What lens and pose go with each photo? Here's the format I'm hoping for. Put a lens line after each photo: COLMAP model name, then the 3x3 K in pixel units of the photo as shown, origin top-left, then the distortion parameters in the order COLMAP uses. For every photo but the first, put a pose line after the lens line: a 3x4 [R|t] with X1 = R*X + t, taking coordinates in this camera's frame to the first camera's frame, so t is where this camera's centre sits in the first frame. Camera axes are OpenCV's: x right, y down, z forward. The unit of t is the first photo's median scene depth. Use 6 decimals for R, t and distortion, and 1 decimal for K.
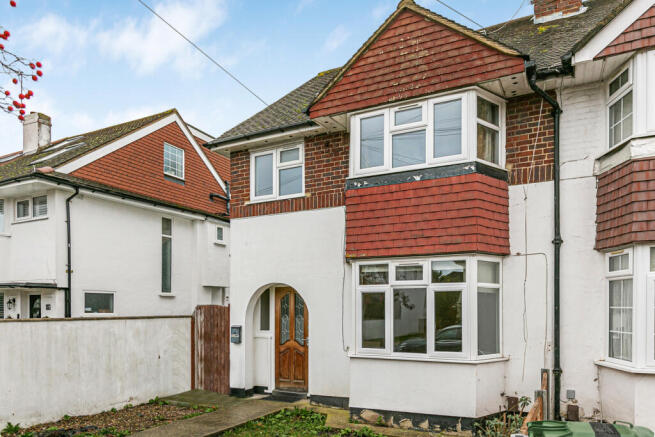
lens RADIAL K [[470.1, 0, 328.2], [0, 470.1, 312.9], [0, 0, 1]] dist [0.003769, -0.001627]
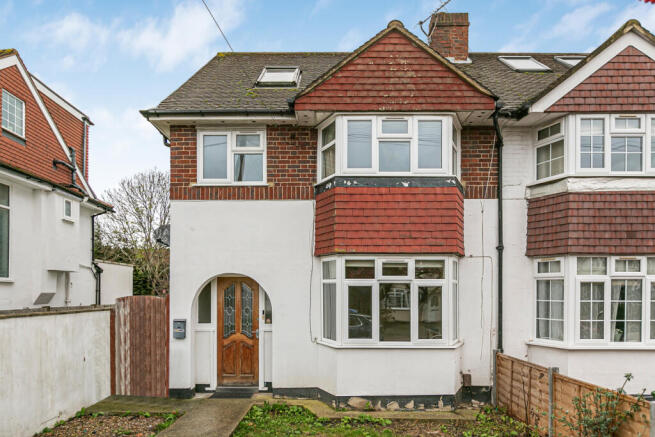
lens RADIAL K [[461.6, 0, 326.1], [0, 461.6, 297.4], [0, 0, 1]] dist [0.002096, -0.000721]
pose [[0.887063, -0.000851, 0.461647, -0.464332], [0.001190, 0.999999, -0.000443, -0.017918], [-0.461646, 0.000943, 0.887064, 0.112798]]
